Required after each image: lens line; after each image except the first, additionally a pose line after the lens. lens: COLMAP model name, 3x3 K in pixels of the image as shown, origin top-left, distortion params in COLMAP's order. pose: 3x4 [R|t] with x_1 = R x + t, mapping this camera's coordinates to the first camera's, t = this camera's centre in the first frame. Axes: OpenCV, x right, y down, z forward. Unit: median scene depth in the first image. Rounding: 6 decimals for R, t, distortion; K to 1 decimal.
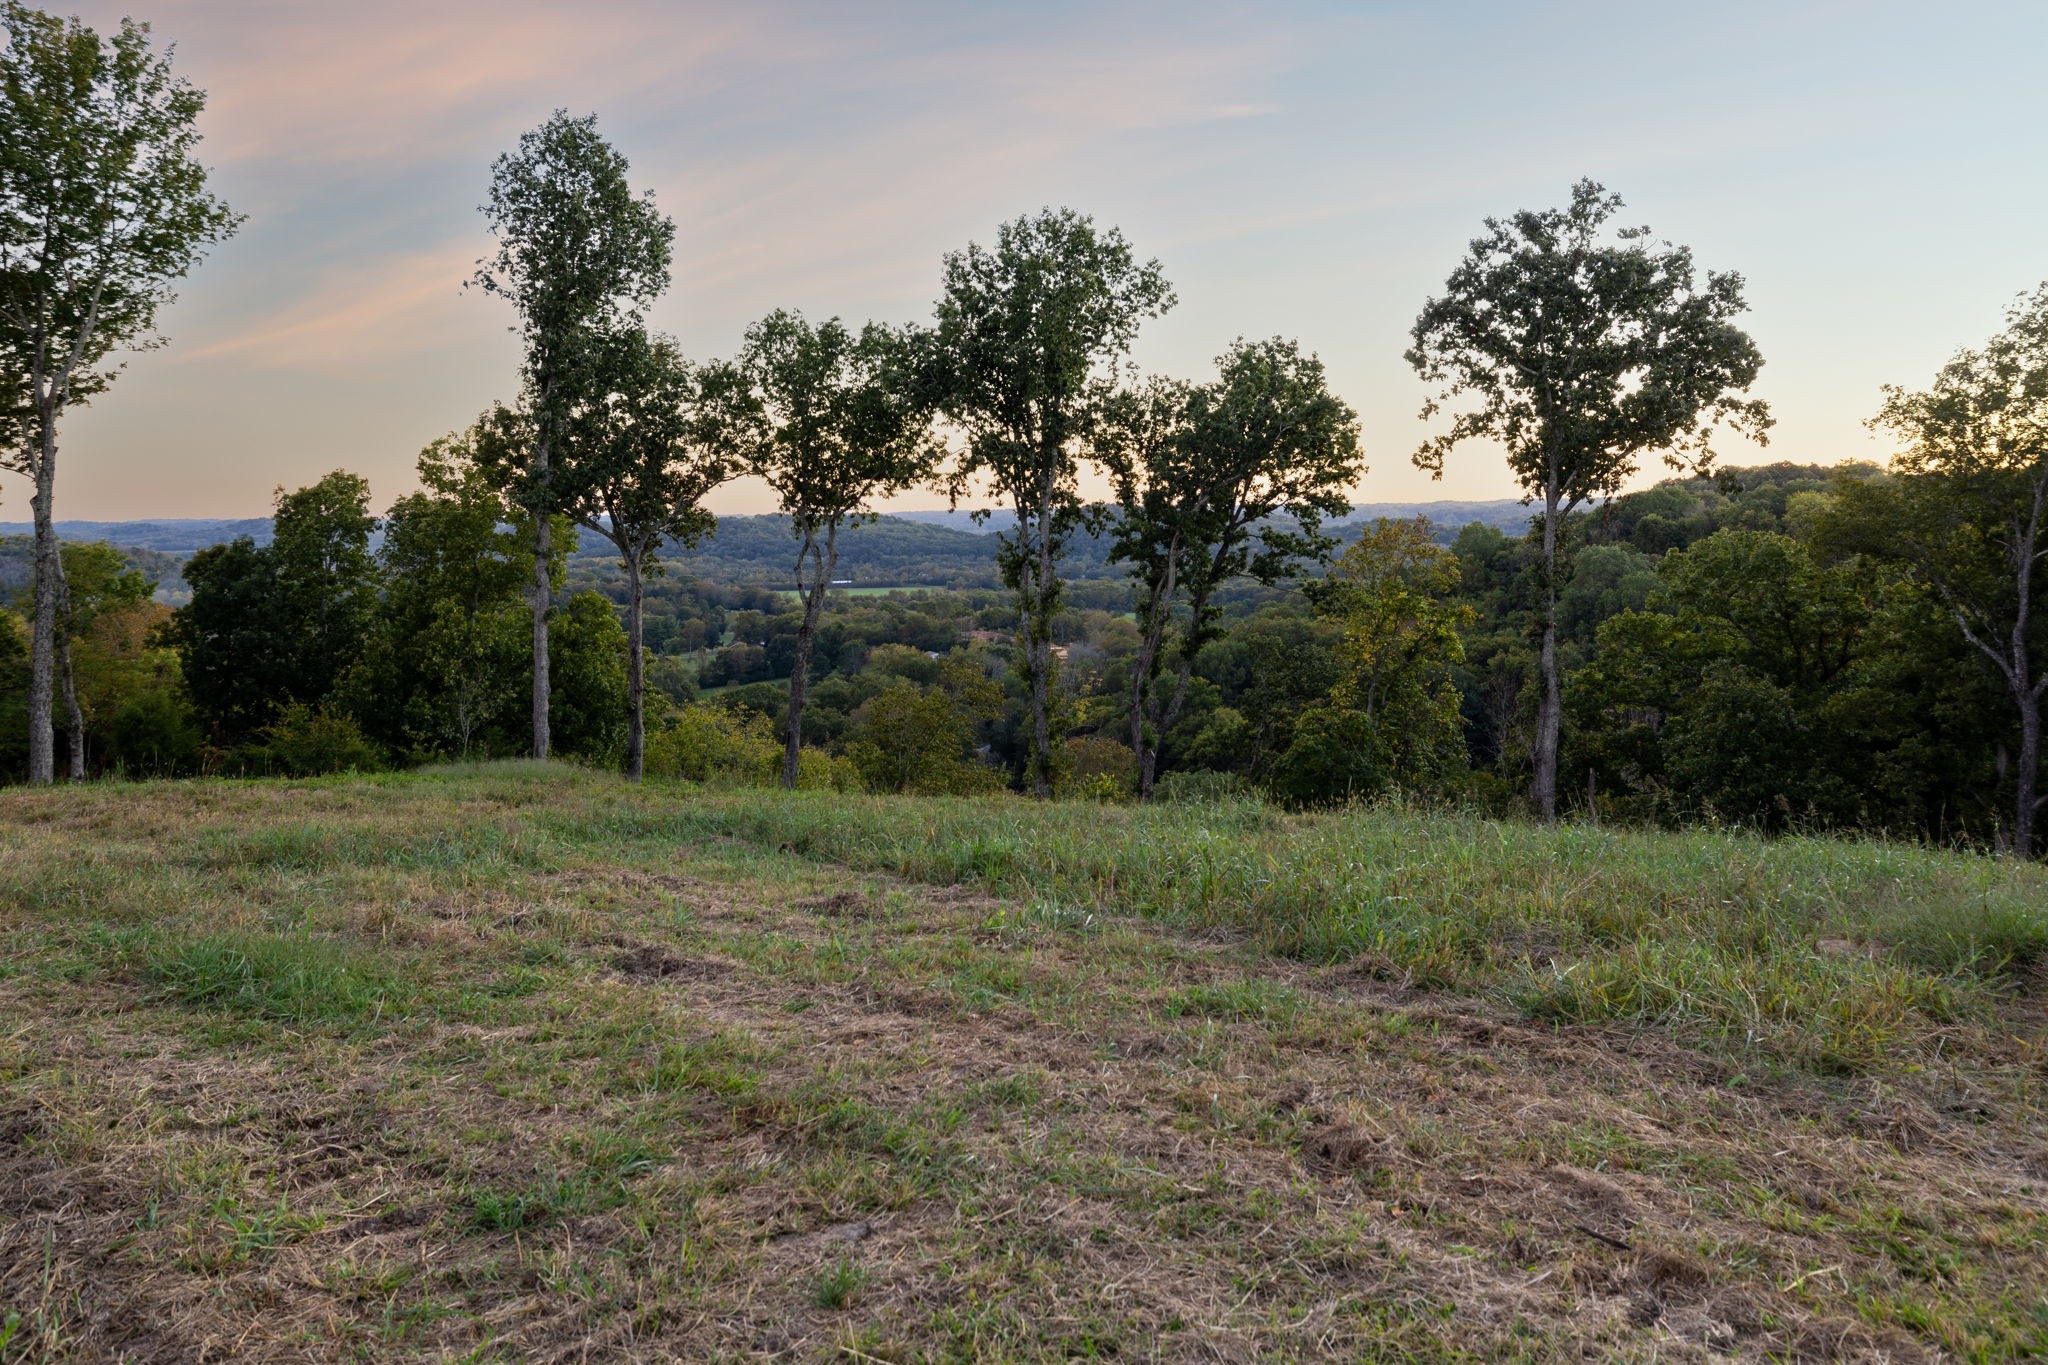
lens RADIAL K [[1567.2, 0, 1024.0], [0, 1567.2, 682.5], [0, 0, 1]] dist [-0.002791, -0.034226]
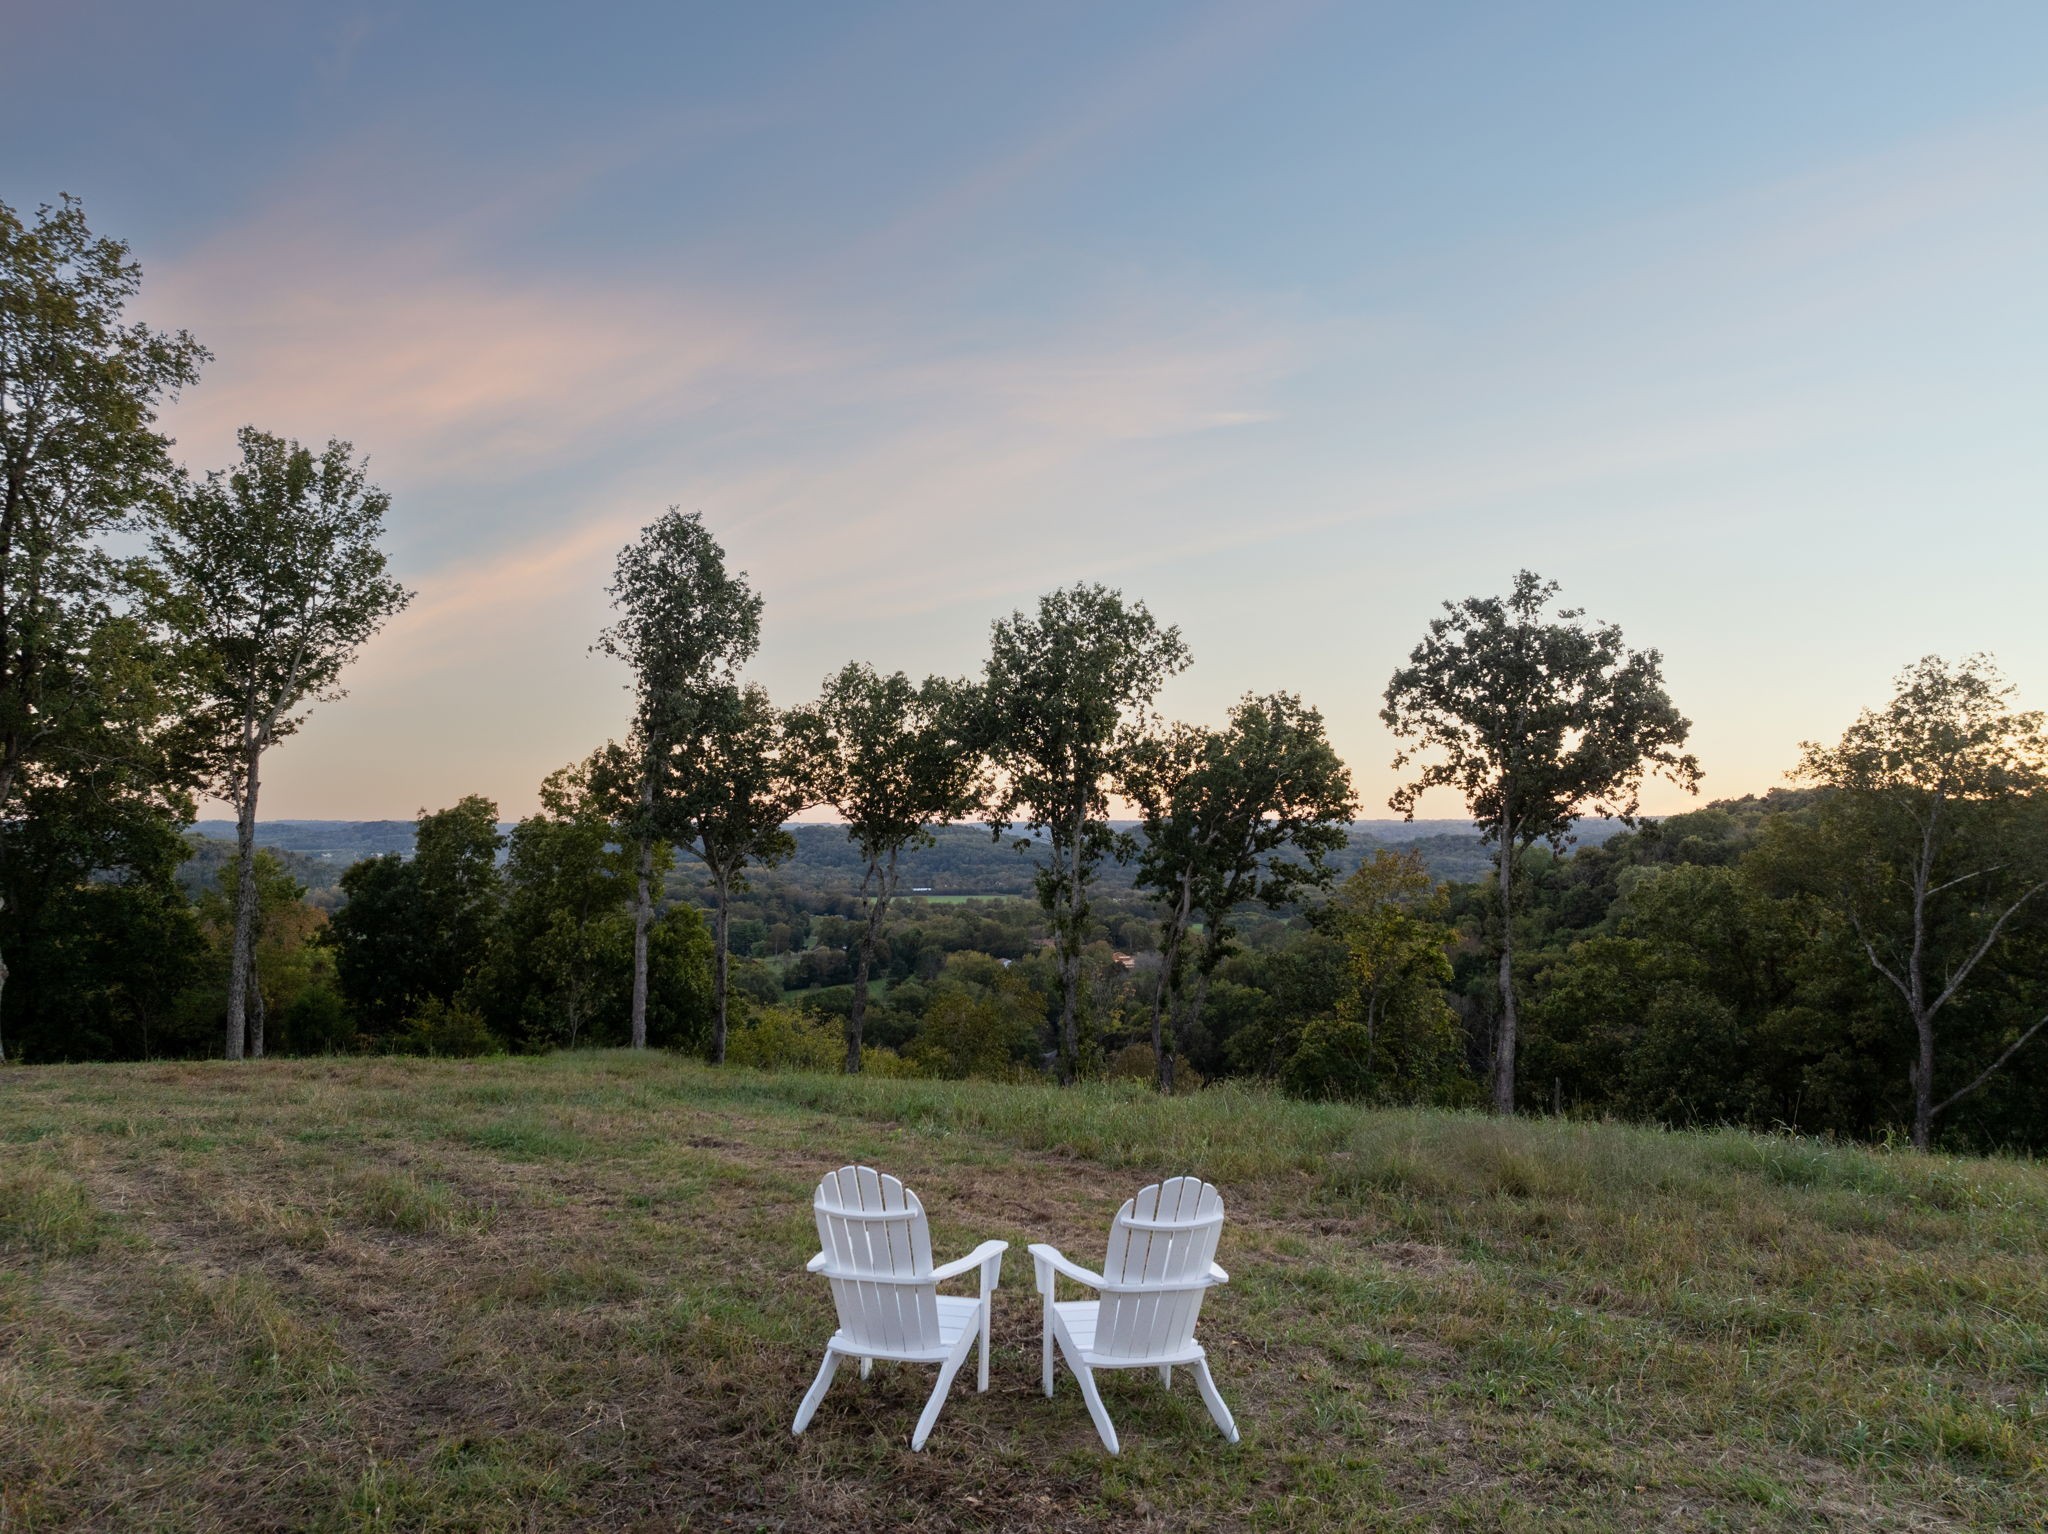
lens RADIAL K [[2158.8, 0, 1088.3], [0, 2158.8, 768.2], [0, 0, 1]] dist [-0.021726, -0.428728]
pose [[0.996360, 0.007627, -0.084903, 0.154806], [-0.015757, 0.995305, -0.095499, -0.012812], [0.083776, 0.096489, 0.991802, -0.562712]]
